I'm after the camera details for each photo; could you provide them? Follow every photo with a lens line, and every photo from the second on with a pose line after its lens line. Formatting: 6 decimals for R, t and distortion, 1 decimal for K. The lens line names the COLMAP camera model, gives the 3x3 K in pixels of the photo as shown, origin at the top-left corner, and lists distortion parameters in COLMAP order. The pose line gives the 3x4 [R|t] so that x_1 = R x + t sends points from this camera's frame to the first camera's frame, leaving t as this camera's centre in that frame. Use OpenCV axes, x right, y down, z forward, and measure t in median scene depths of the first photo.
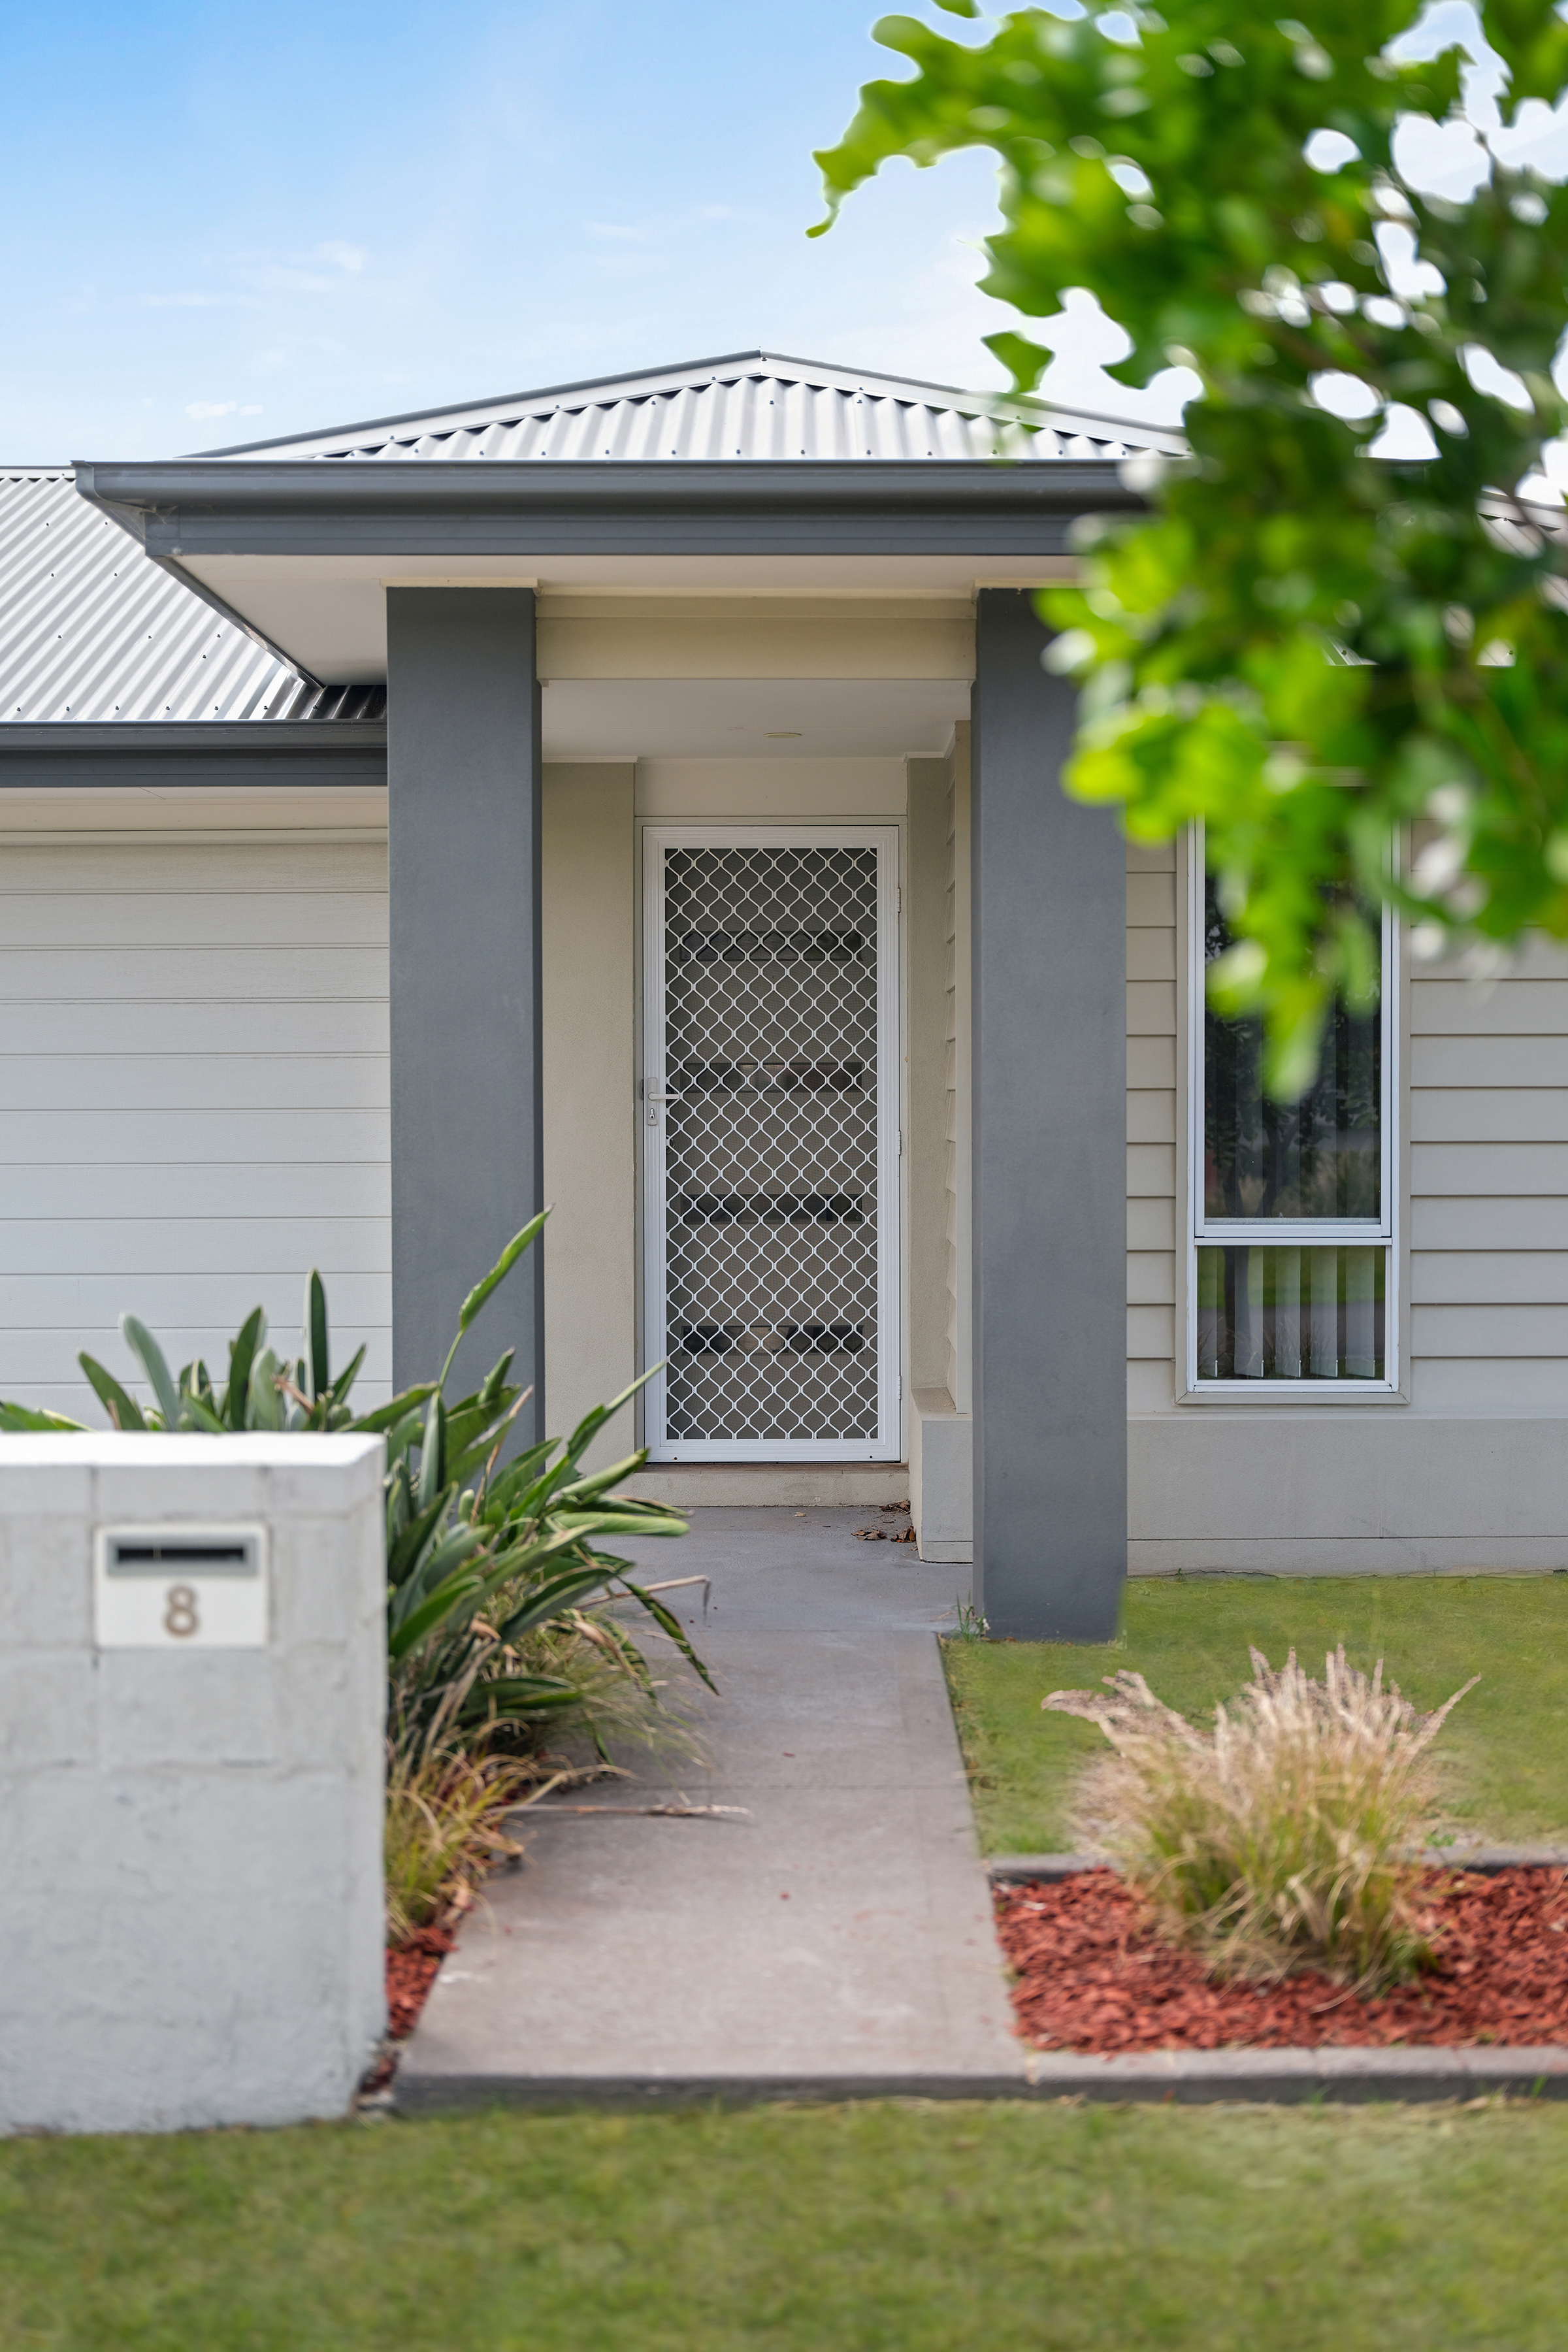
lens RADIAL K [[2949.1, 0, 782.9], [0, 2949.1, 1167.7], [0, 0, 1]] dist [-0.010314, 0.000000]
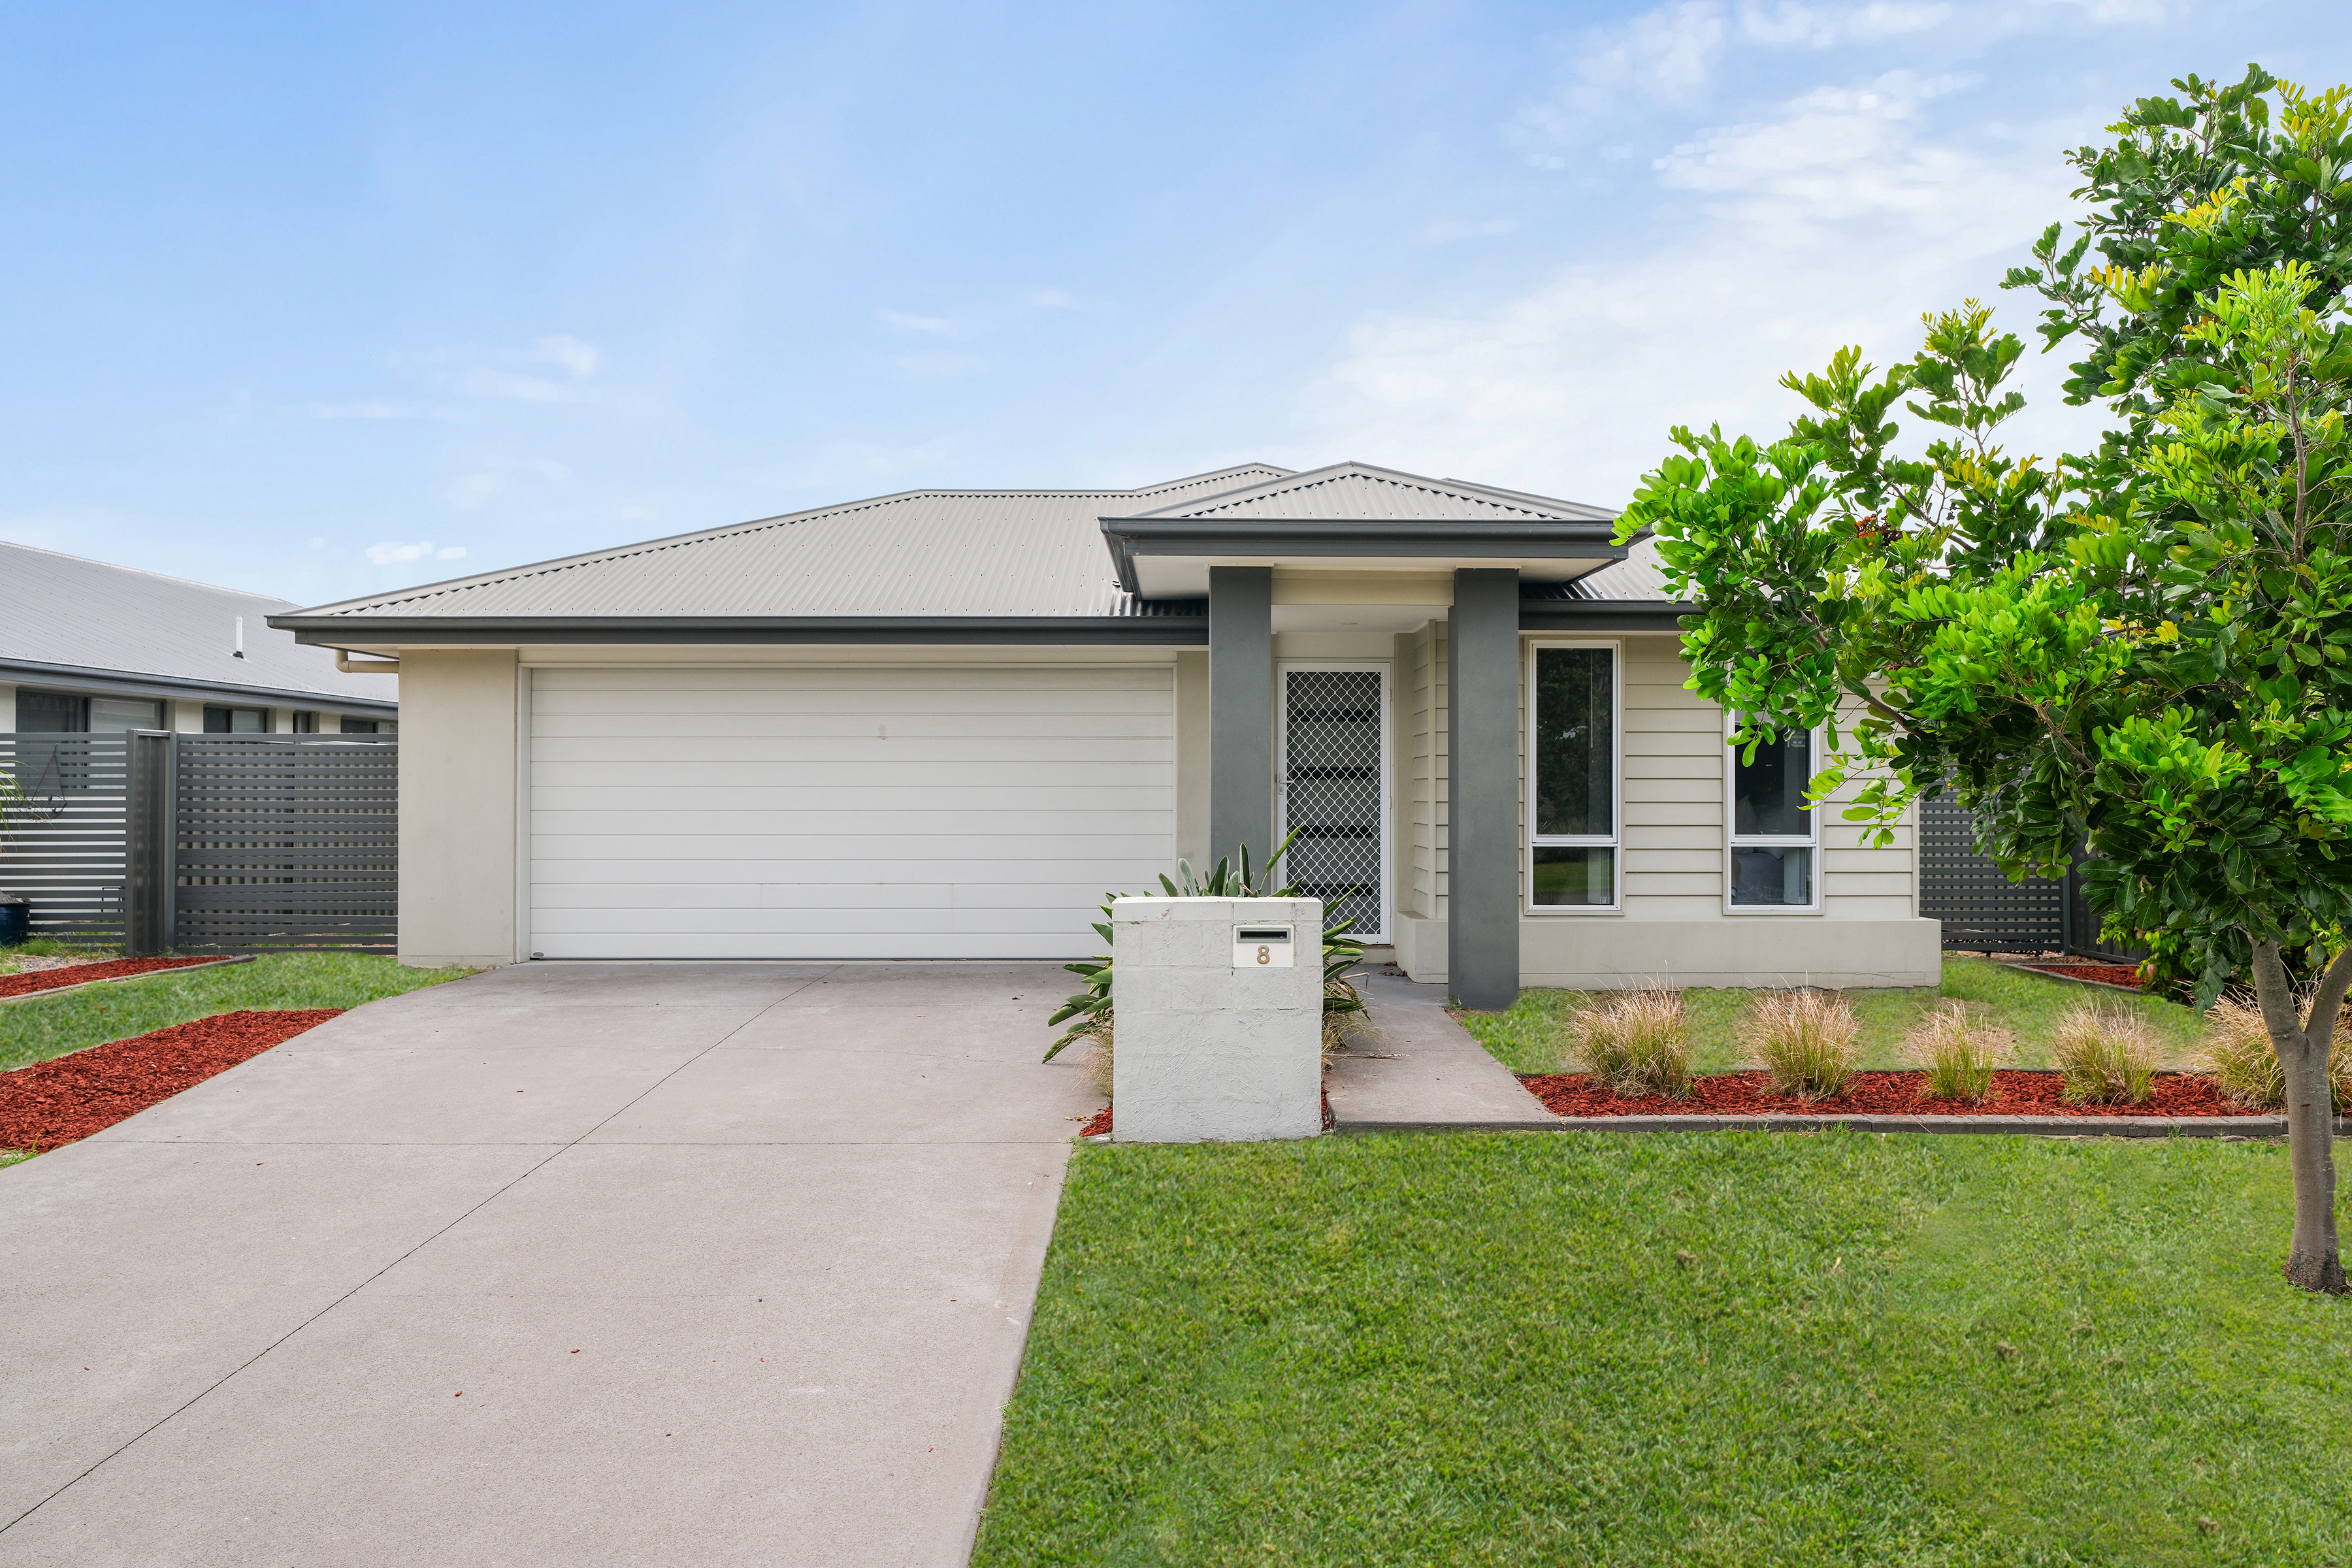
lens RADIAL K [[1639.3, 0, 1178.9], [0, 1639.3, 792.0], [0, 0, 1]] dist [-0.001285, 0.000141]
pose [[0.999967, 0.004946, 0.006383, -0.130561], [-0.004791, 0.999701, -0.023984, 0.014245], [-0.006500, 0.023953, 0.999692, -0.253110]]
